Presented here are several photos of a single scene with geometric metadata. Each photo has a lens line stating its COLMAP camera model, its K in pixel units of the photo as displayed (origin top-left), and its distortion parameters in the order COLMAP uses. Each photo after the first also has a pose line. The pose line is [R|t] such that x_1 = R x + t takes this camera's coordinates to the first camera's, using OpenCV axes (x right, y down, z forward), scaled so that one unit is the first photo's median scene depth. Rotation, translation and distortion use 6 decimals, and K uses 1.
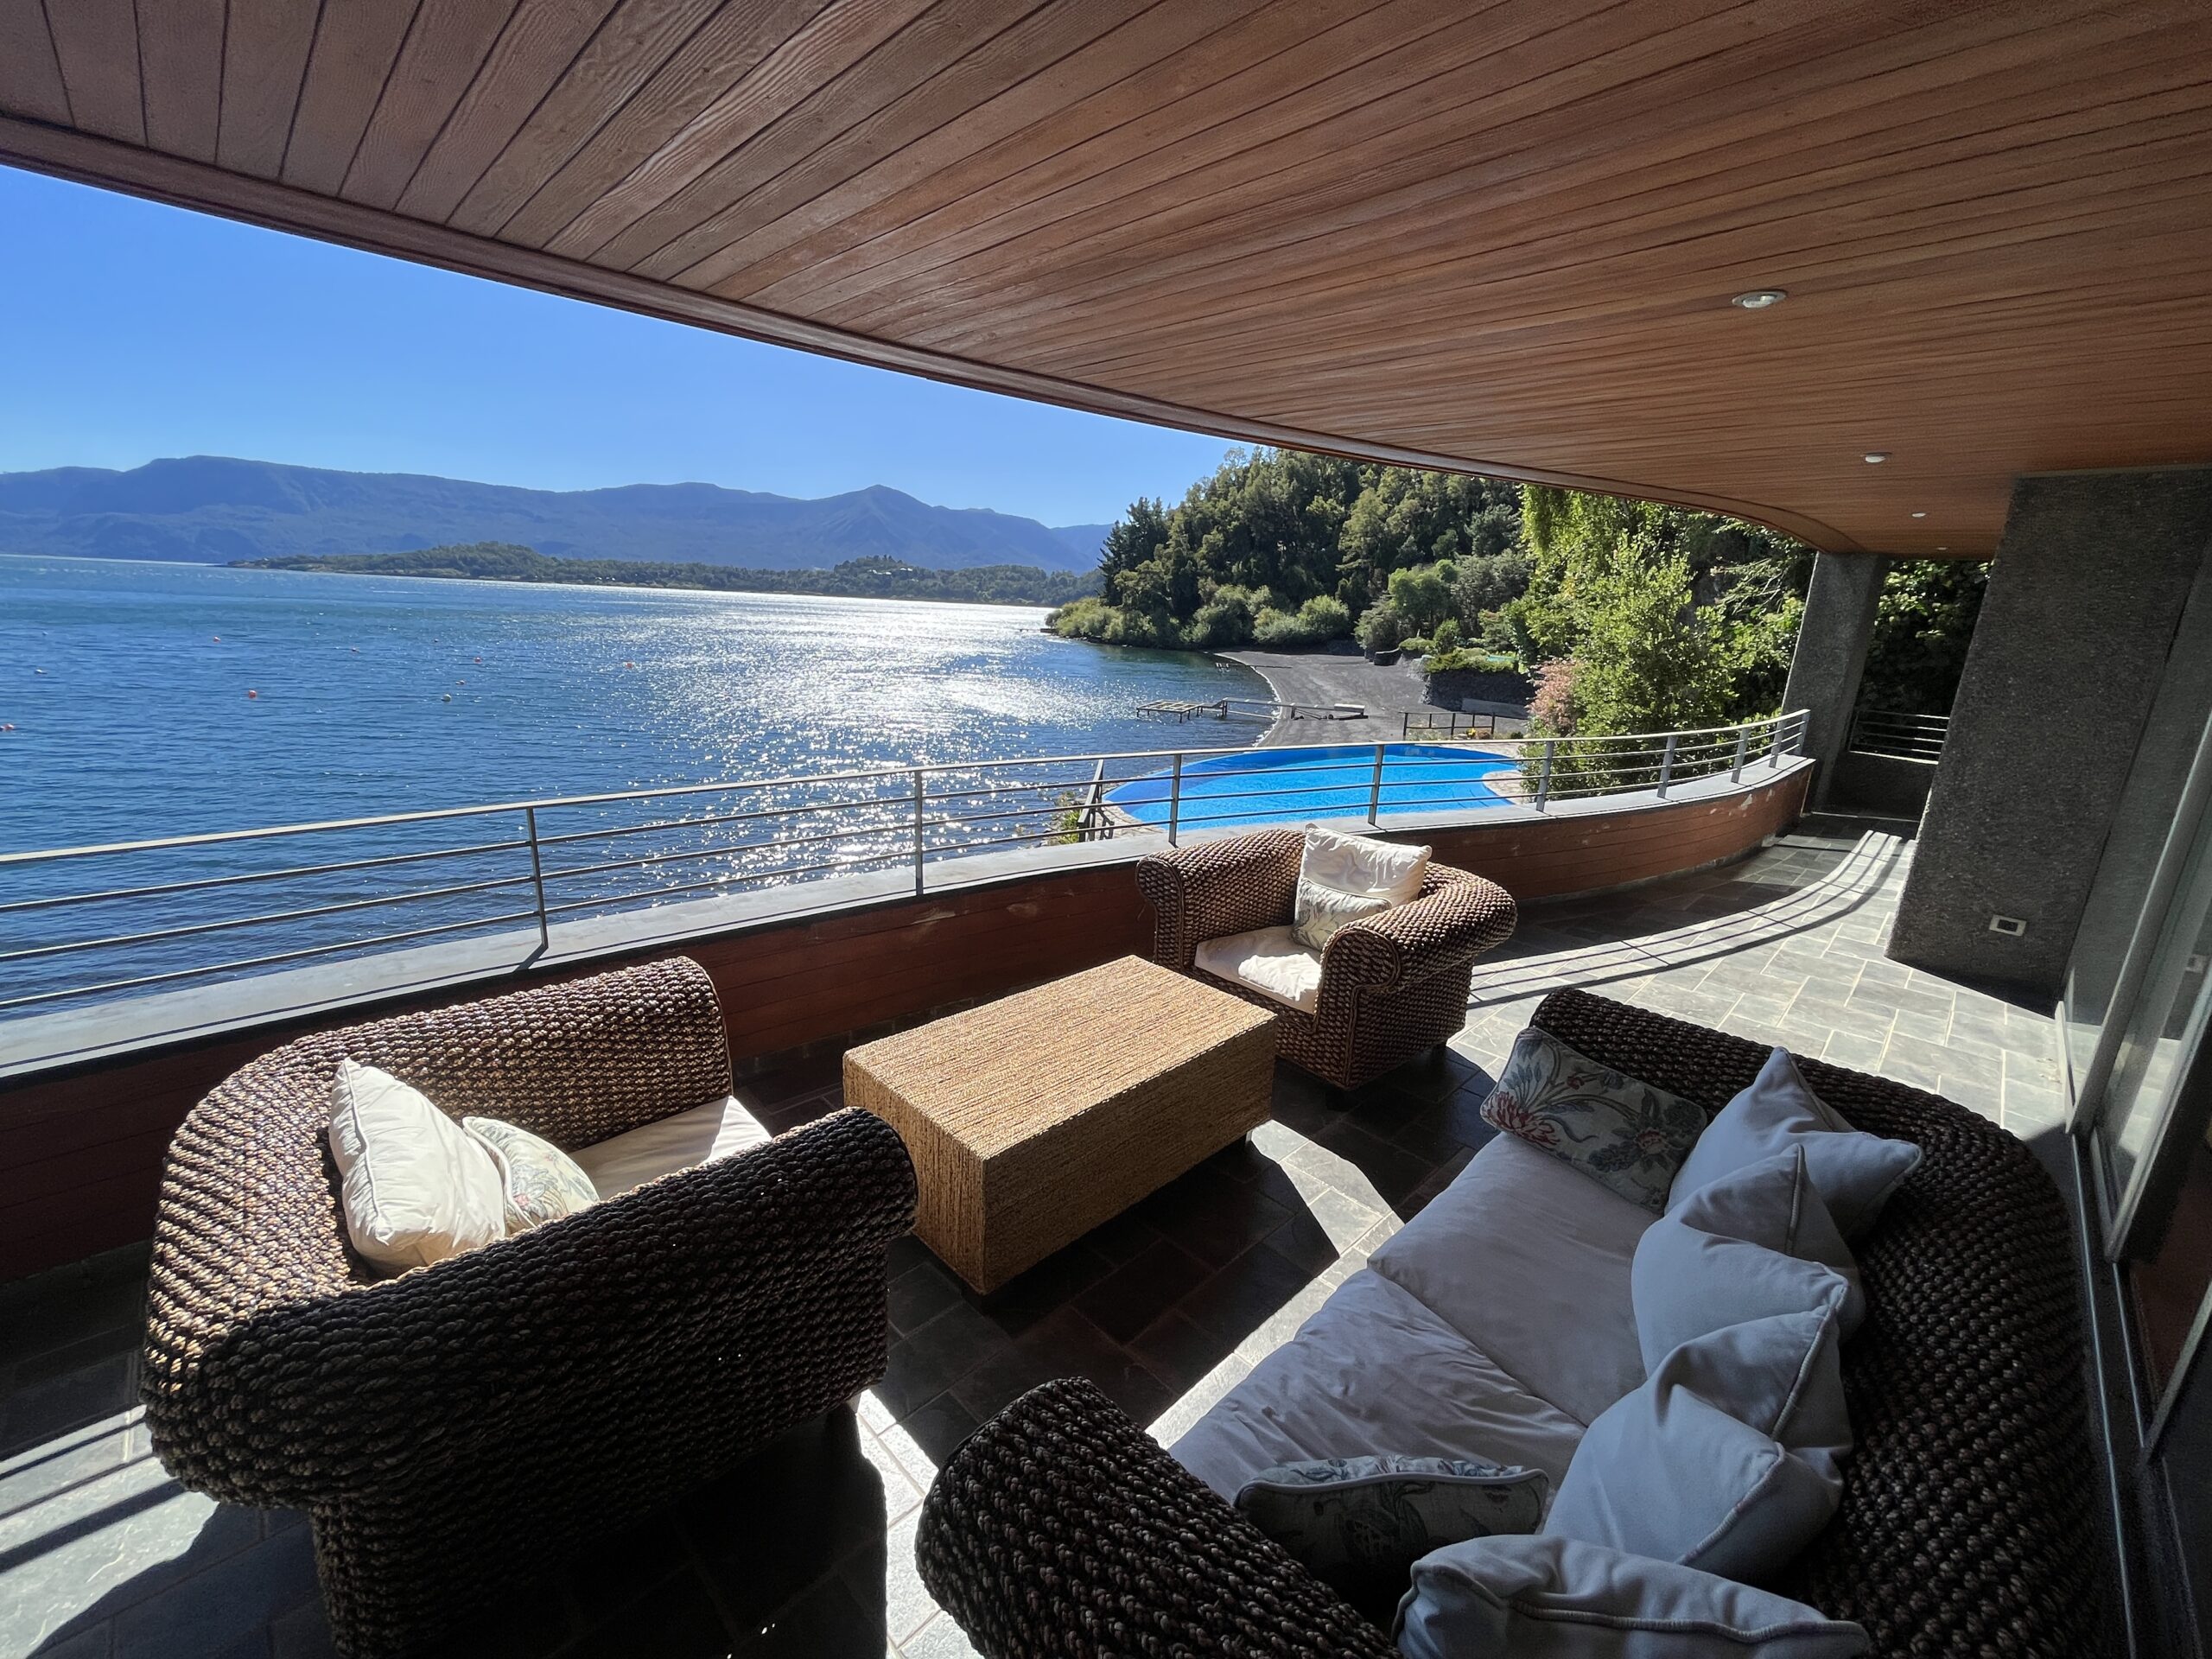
lens RADIAL K [[893.9, 0, 1098.1], [0, 893.9, 827.0], [0, 0, 1]] dist [-0.002114, -0.000005]
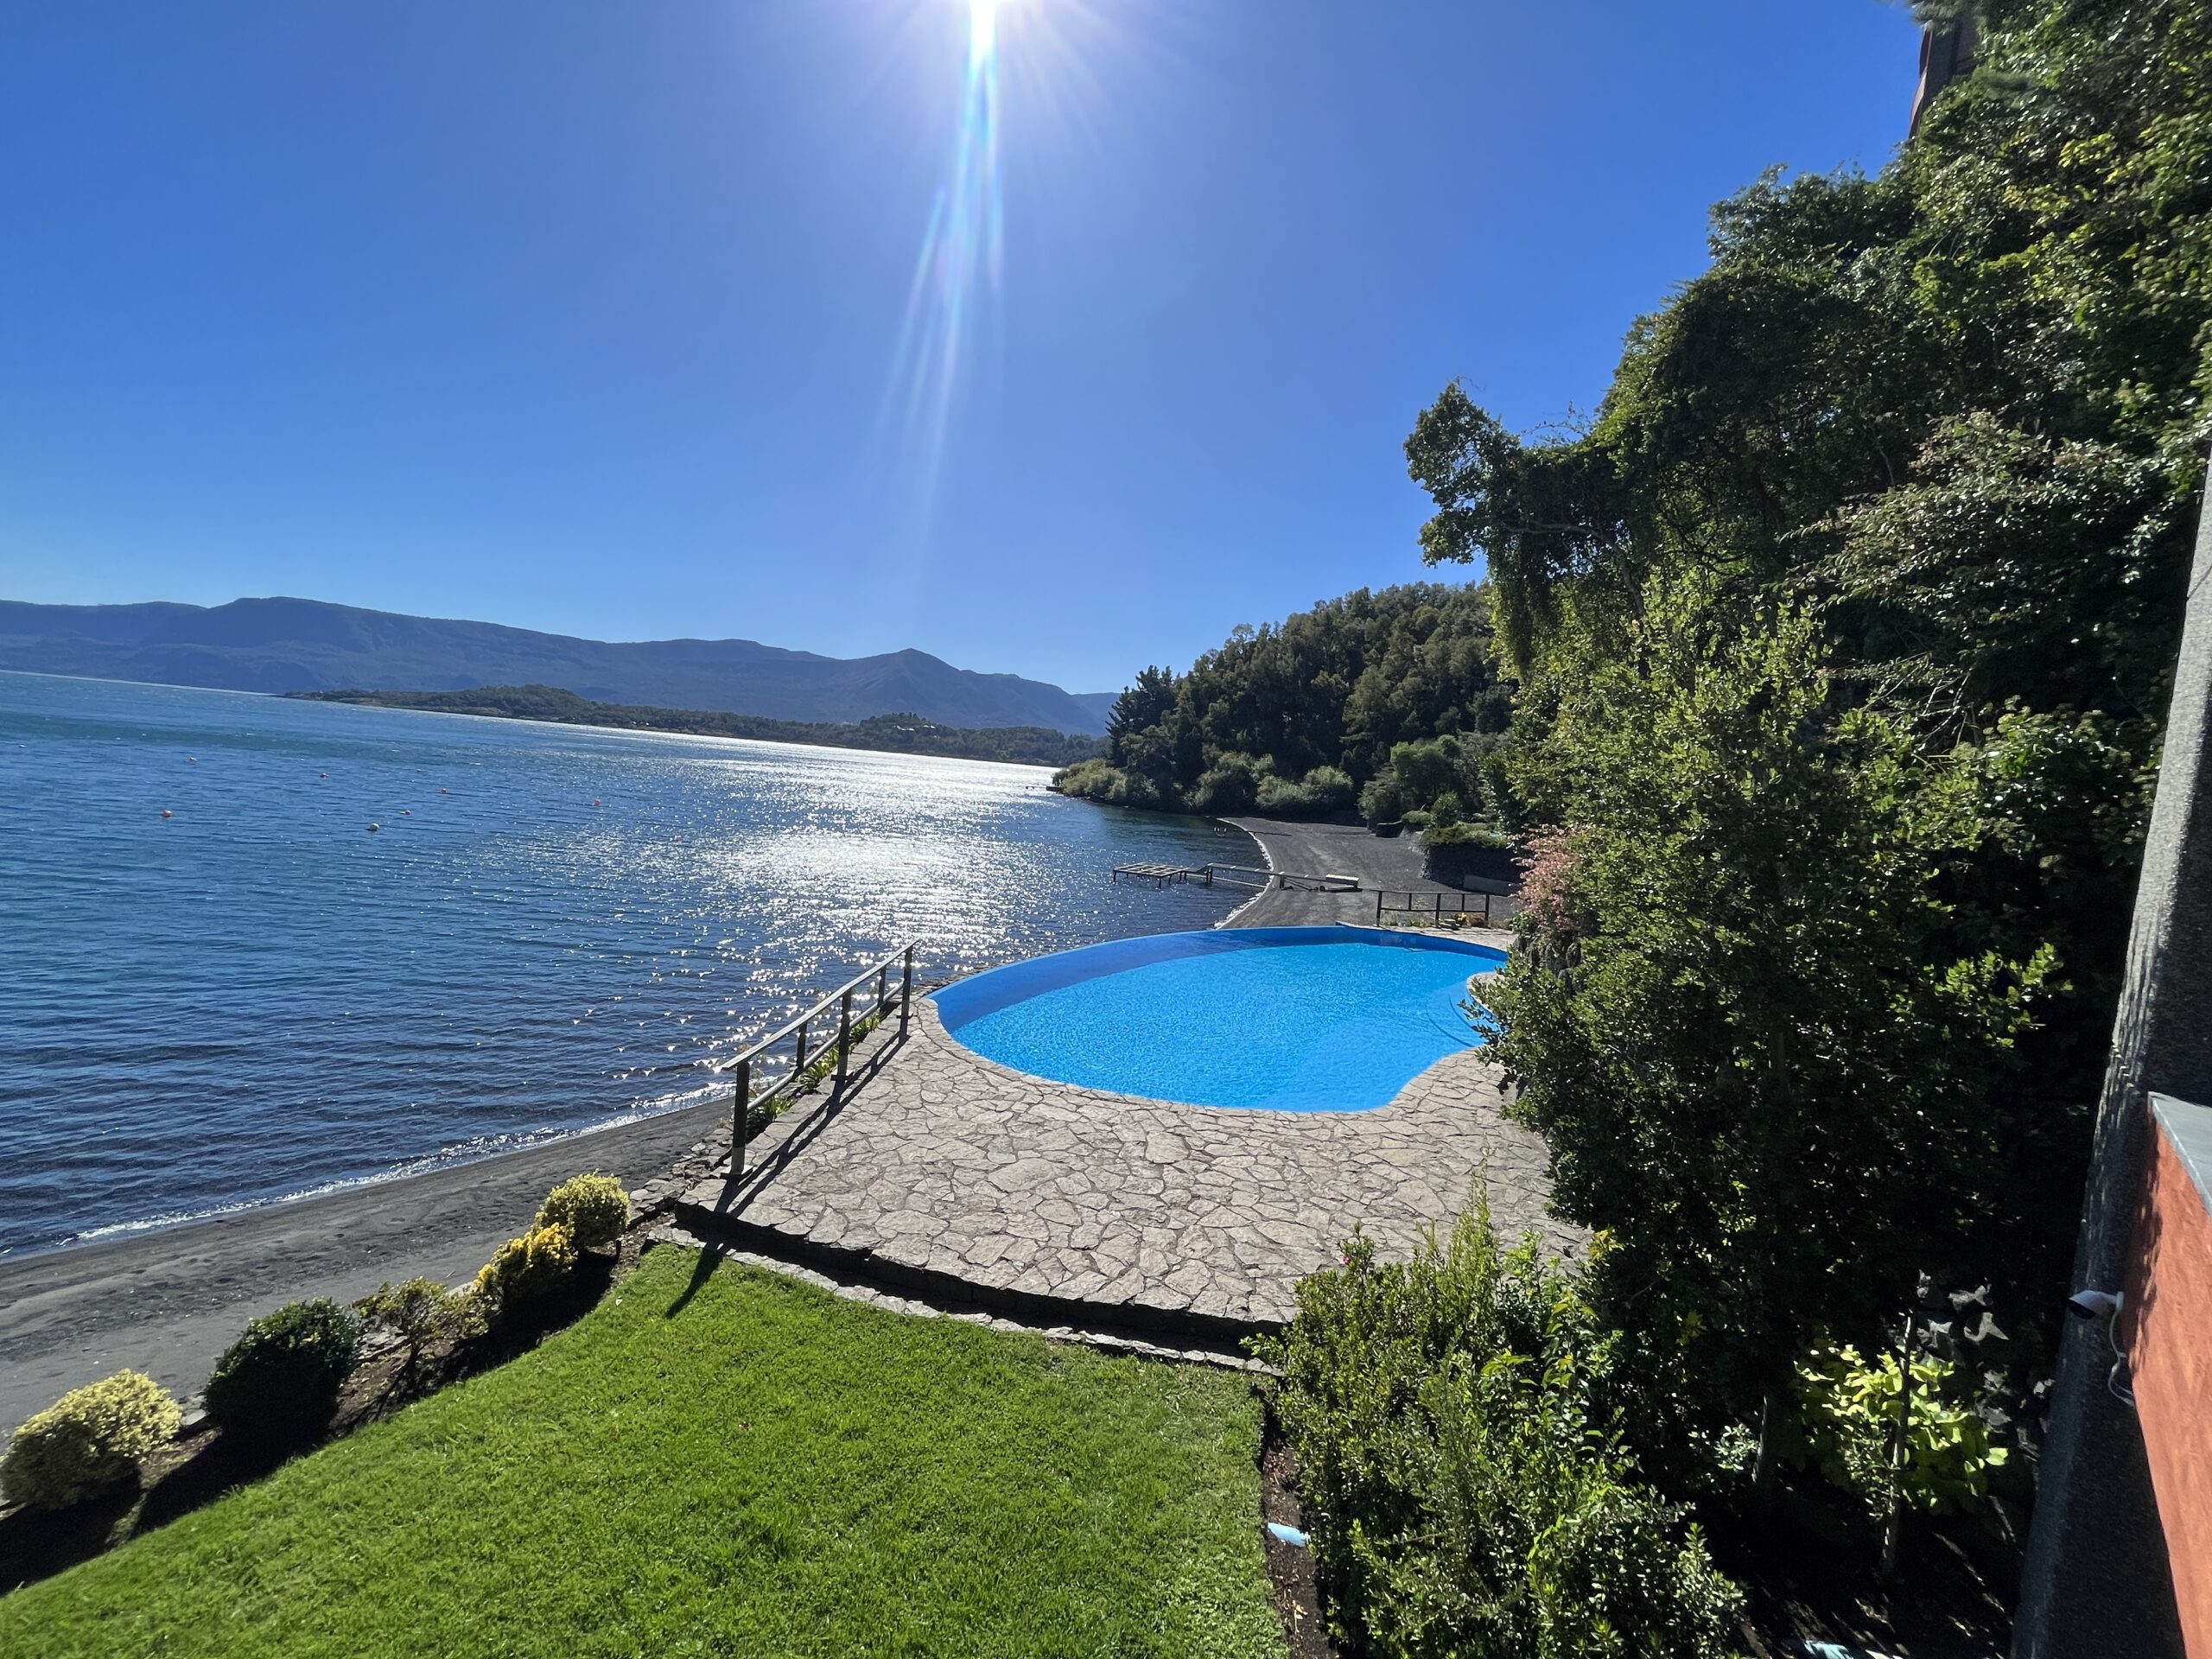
lens RADIAL K [[894.2, 0, 1100.2], [0, 894.2, 826.5], [0, 0, 1]] dist [-0.001486, -0.000082]
pose [[0.998987, 0.042794, -0.013881, 0.497938], [-0.044576, 0.983242, -0.176773, -0.150510], [0.006083, 0.177213, 0.984154, 0.906482]]
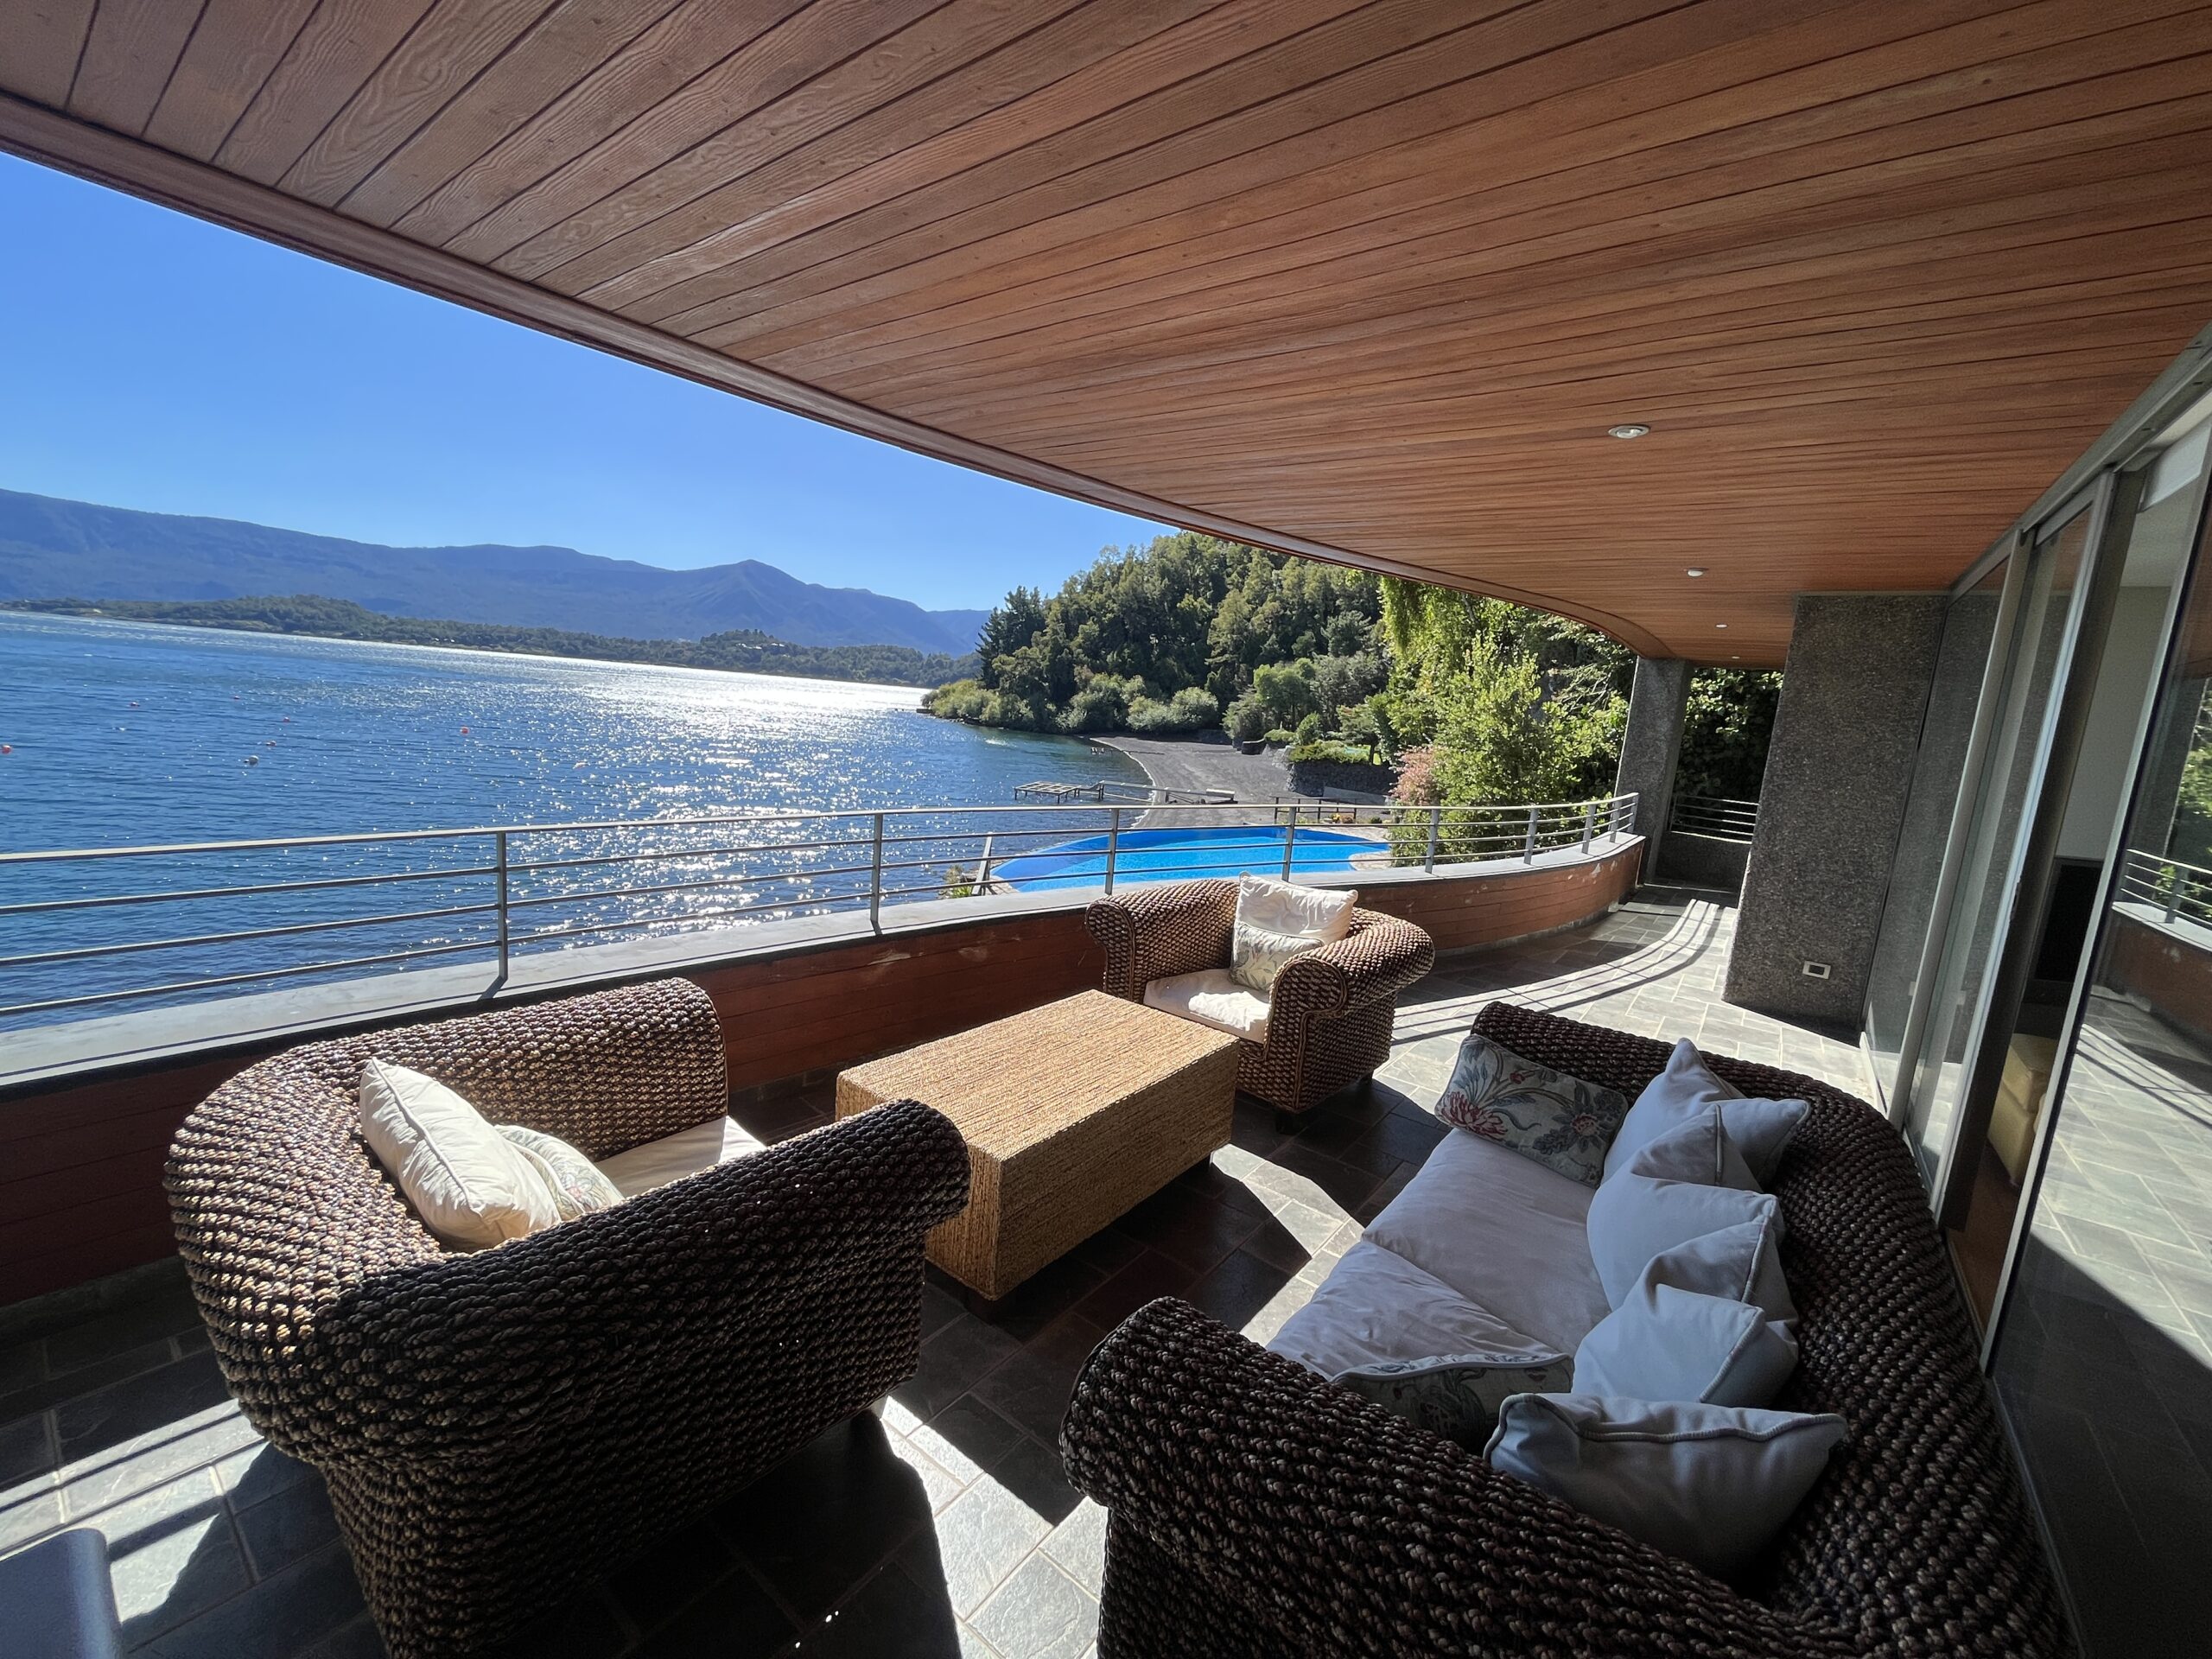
lens RADIAL K [[894.6, 0, 1097.4], [0, 894.6, 826.7], [0, 0, 1]] dist [-0.001791, -0.000205]
pose [[0.990112, 0.017178, 0.139225, -0.054552], [-0.004279, 0.995710, -0.092425, 0.025956], [-0.140216, 0.090916, 0.985938, -0.025669]]
